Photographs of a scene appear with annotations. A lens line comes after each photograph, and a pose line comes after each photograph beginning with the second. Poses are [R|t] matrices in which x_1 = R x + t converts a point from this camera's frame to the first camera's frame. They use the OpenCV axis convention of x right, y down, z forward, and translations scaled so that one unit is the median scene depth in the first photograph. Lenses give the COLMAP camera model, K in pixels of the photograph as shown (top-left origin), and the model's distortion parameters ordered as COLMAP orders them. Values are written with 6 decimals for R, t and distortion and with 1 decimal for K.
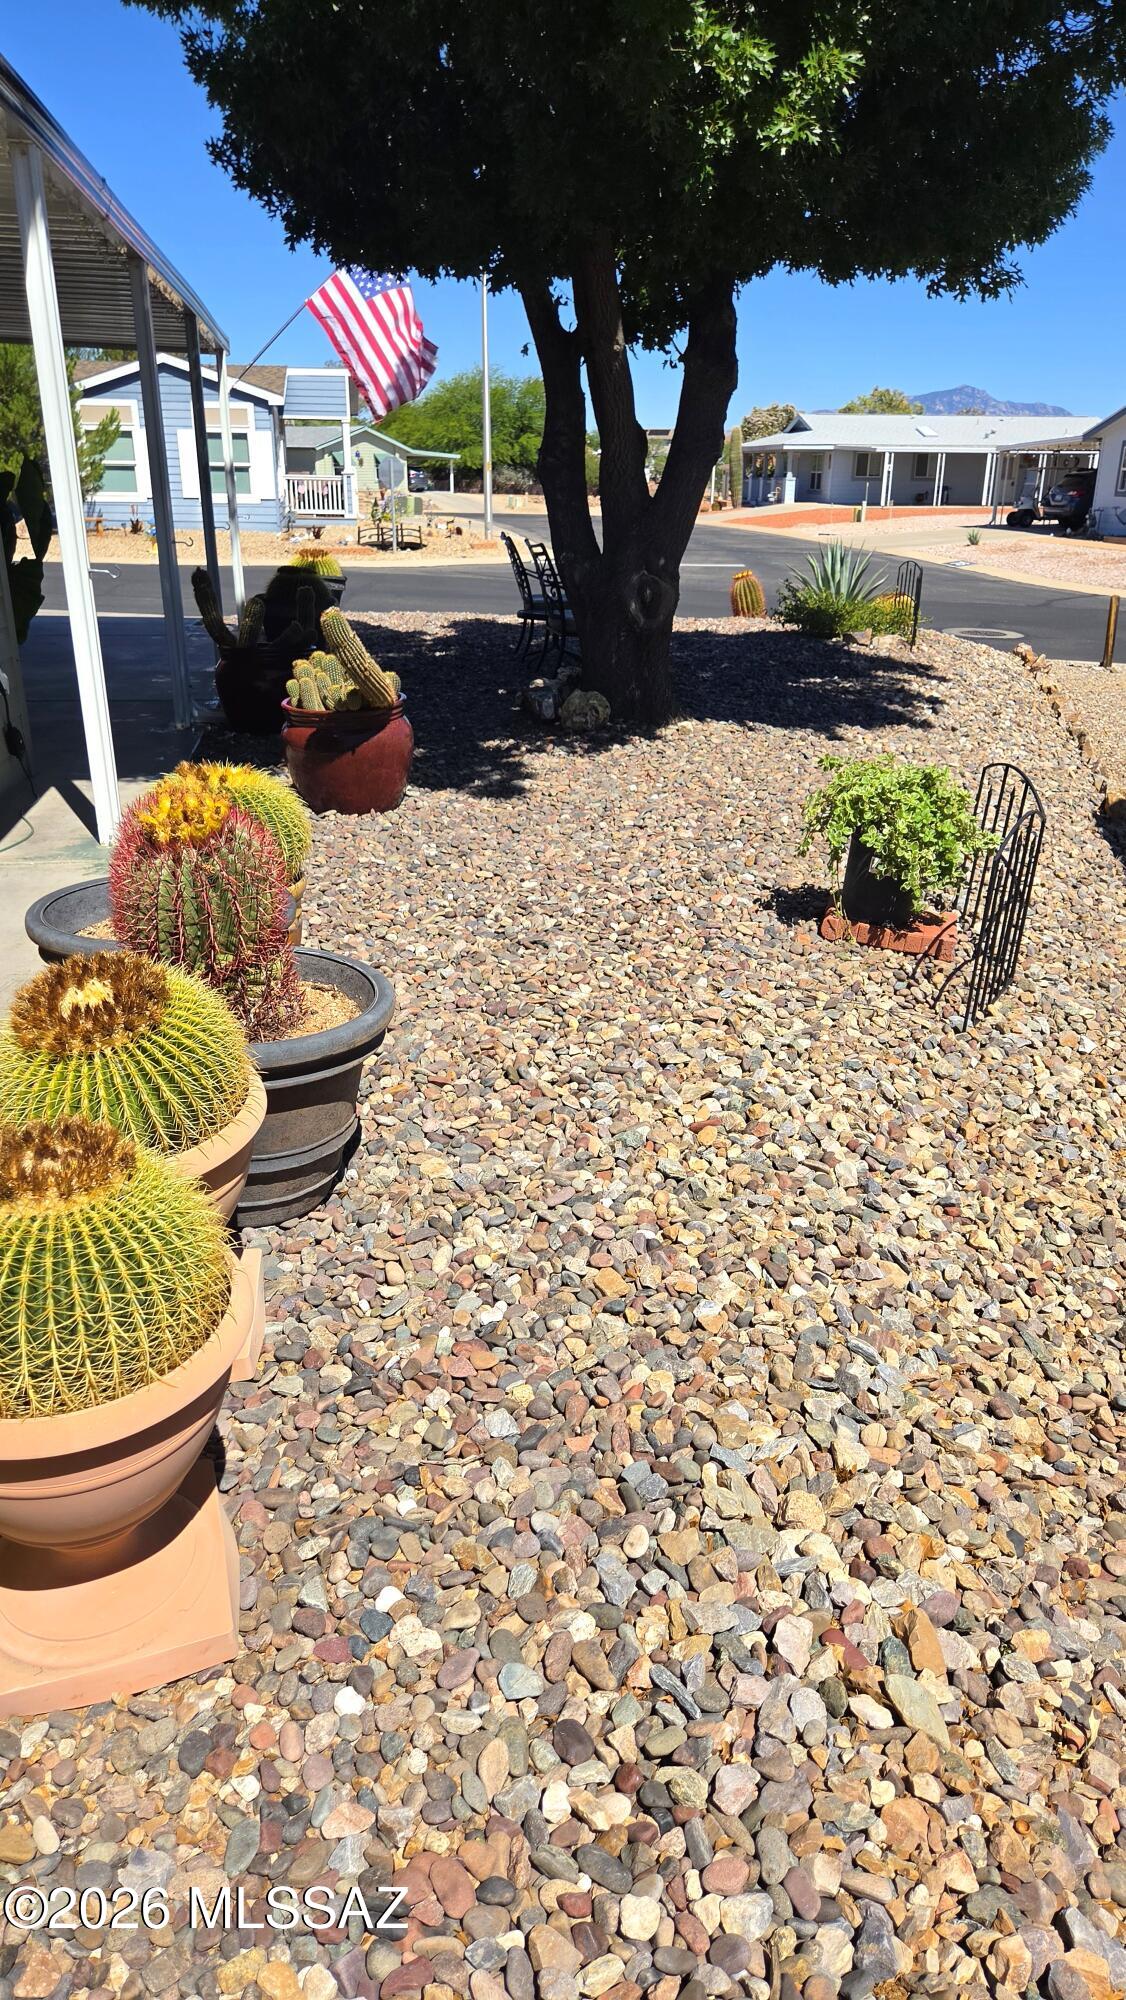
lens RADIAL K [[1301.5, 0, 563.0], [0, 1301.5, 1000.0], [0, 0, 1]] dist [0.030518, -0.000209]
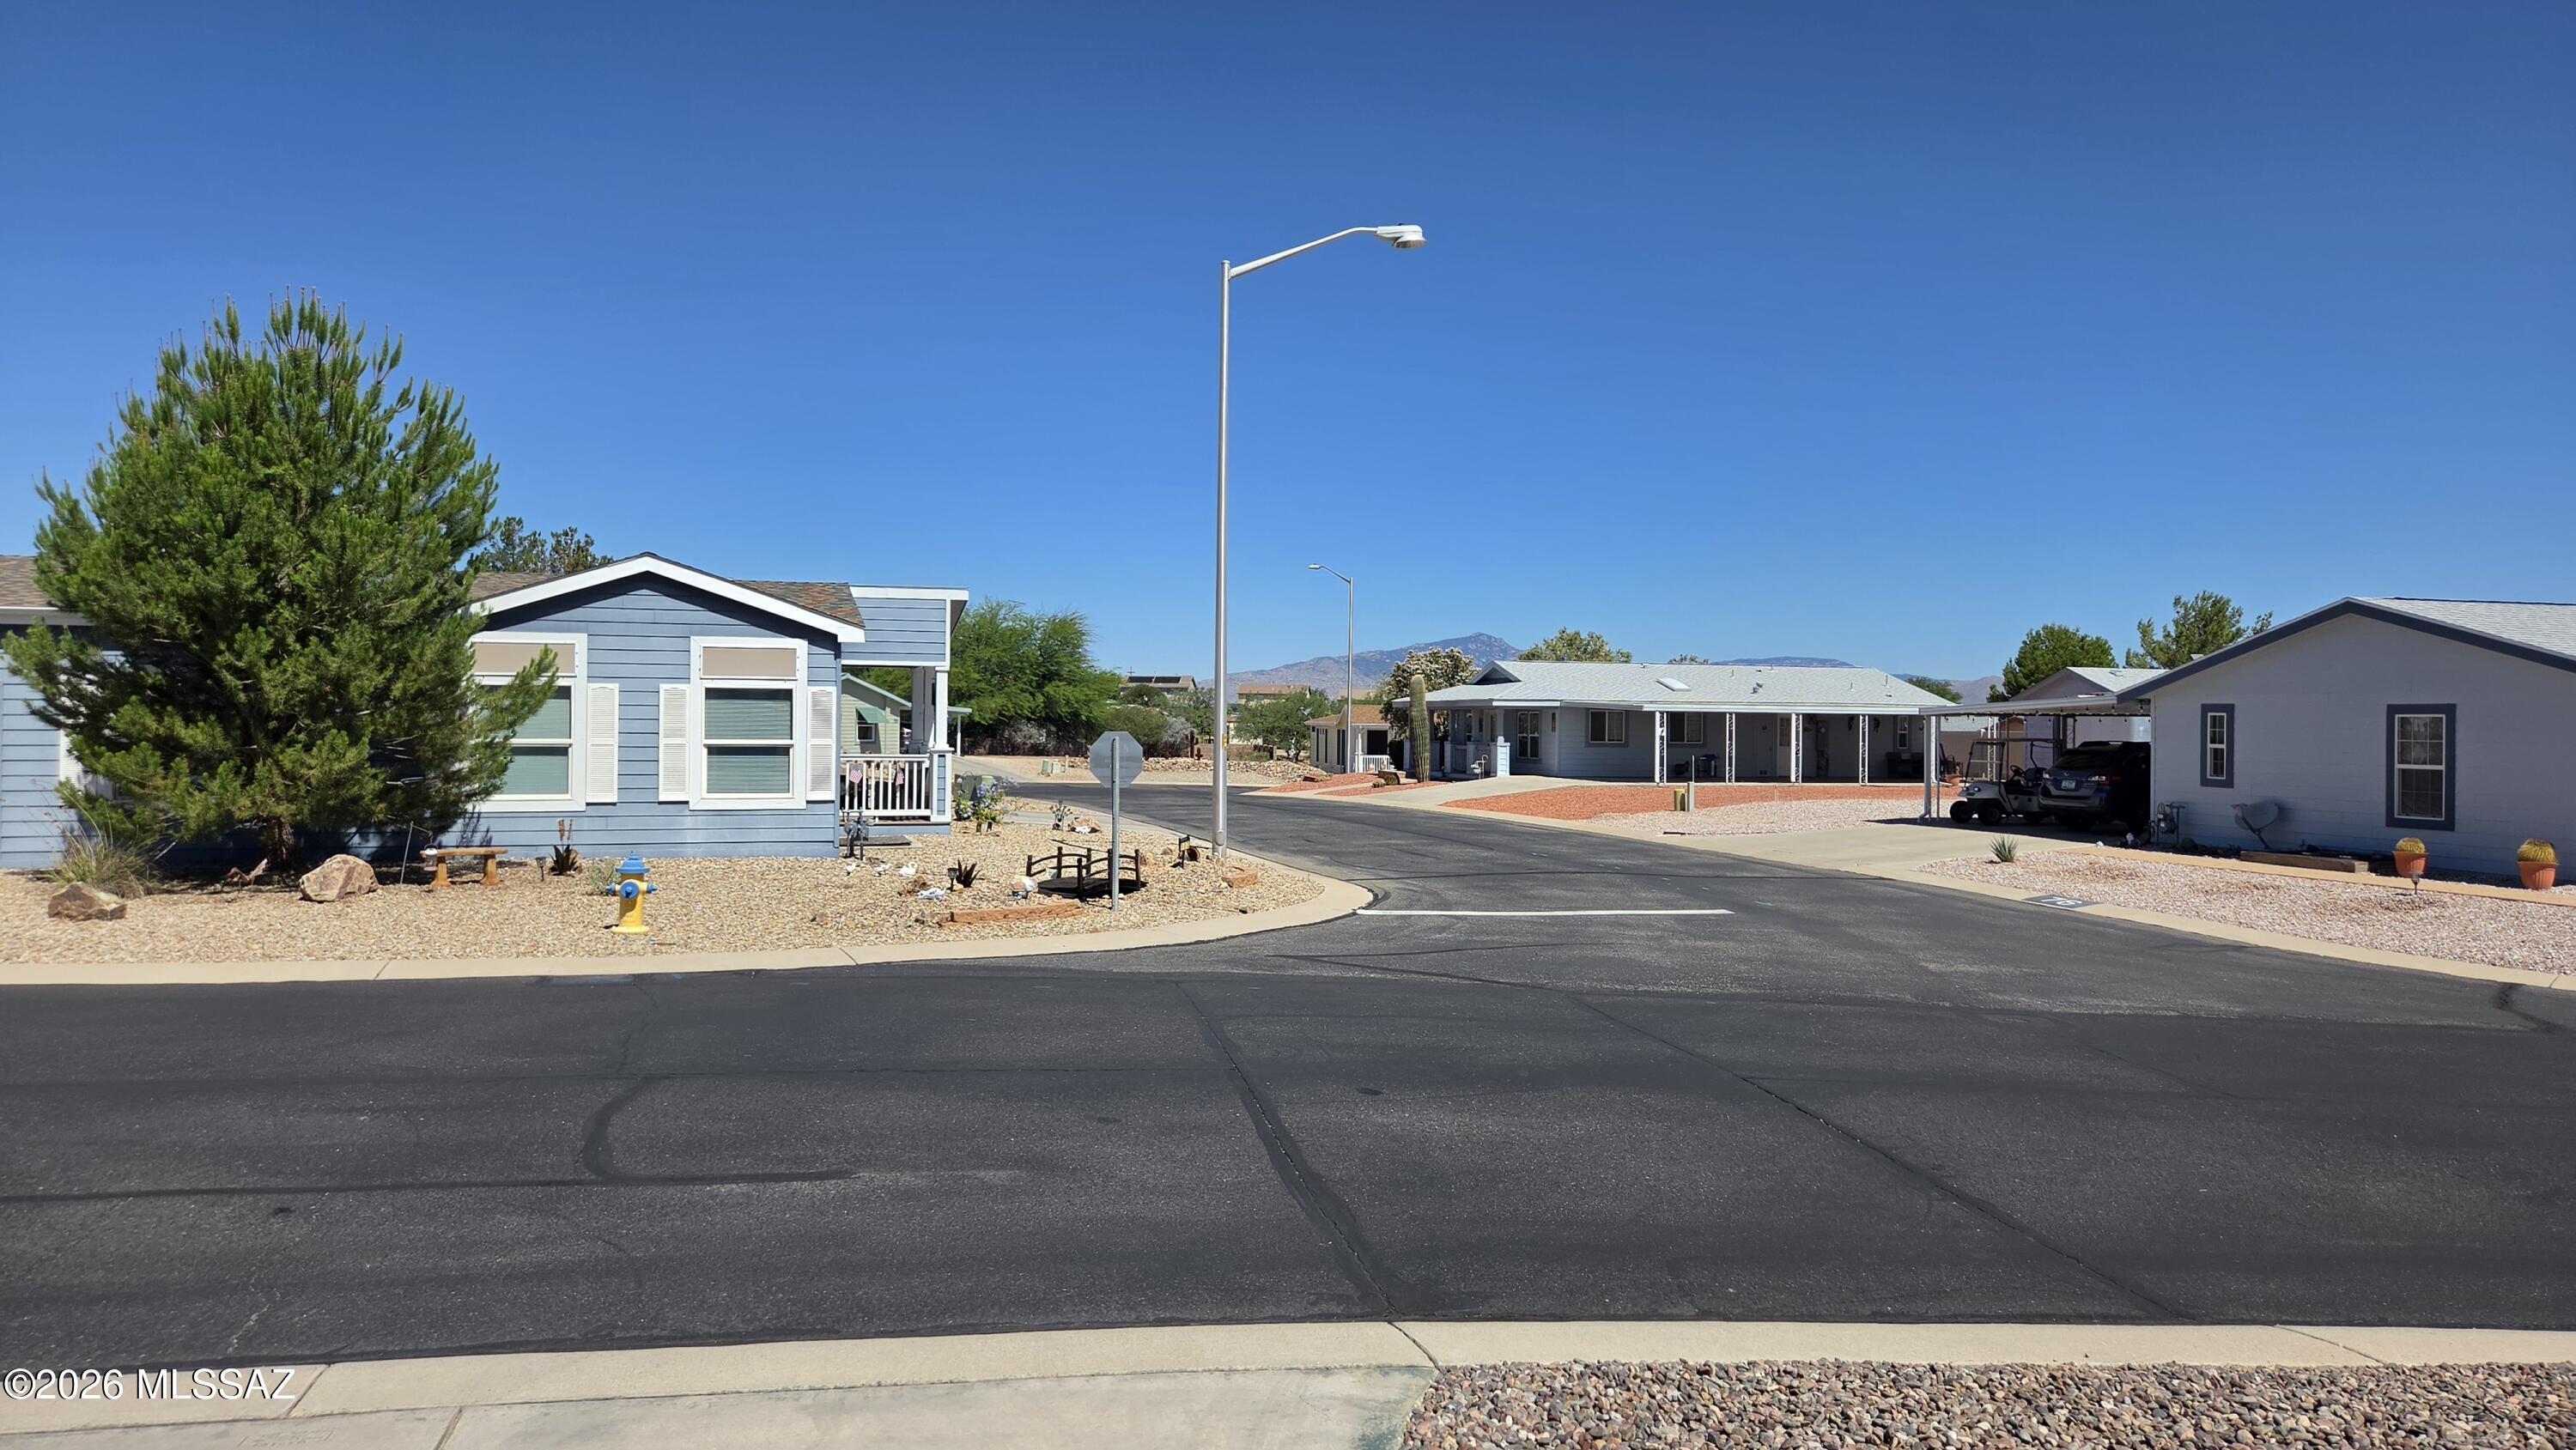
lens RADIAL K [[1680.2, 0, 1288.0], [0, 1680.2, 725.0], [0, 0, 1]] dist [0.033448, -0.000780]
pose [[0.987074, -0.001057, 0.160263, -0.092492], [0.060623, 0.928142, -0.367257, -0.091575], [-0.148358, 0.372225, 0.916209, 0.205130]]
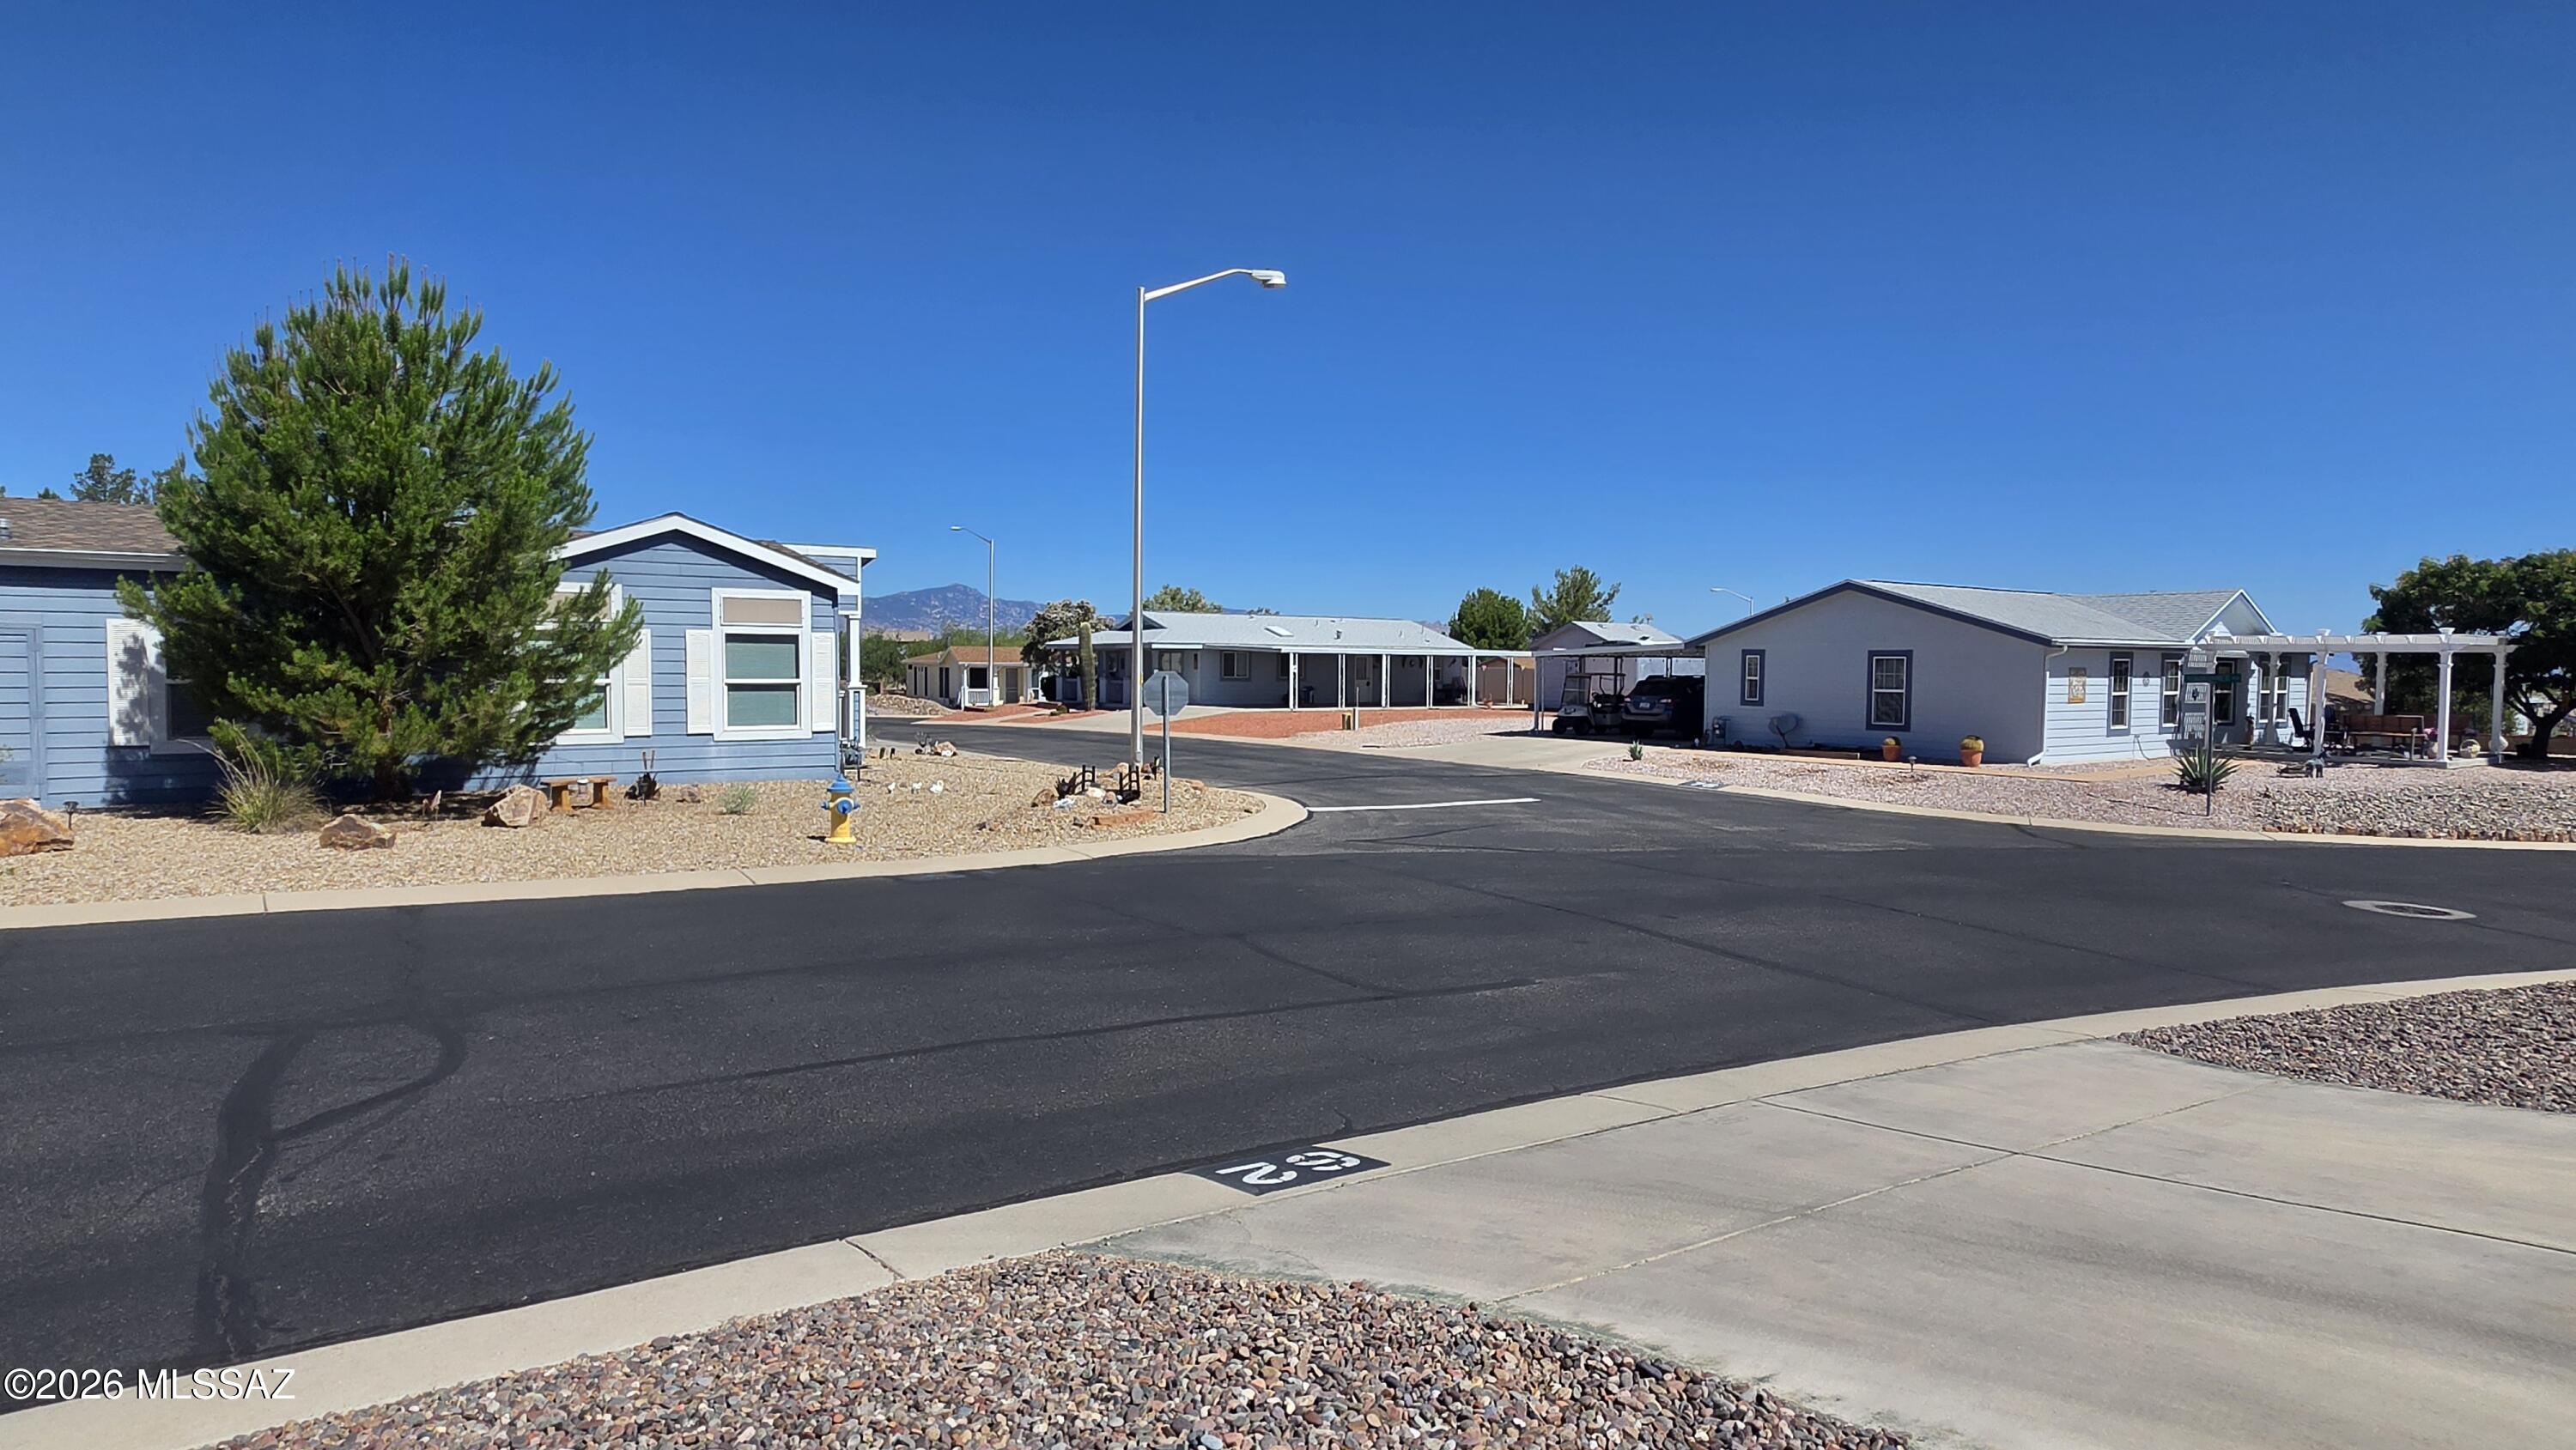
lens RADIAL K [[1397.4, 0, 1281.5], [0, 1397.4, 749.4], [0, 0, 1]] dist [-0.001495, -0.000228]
pose [[0.877992, -0.031879, 0.477612, -0.220255], [0.180088, 0.946471, -0.267881, -0.097743], [-0.443507, 0.321210, 0.836735, 0.217722]]
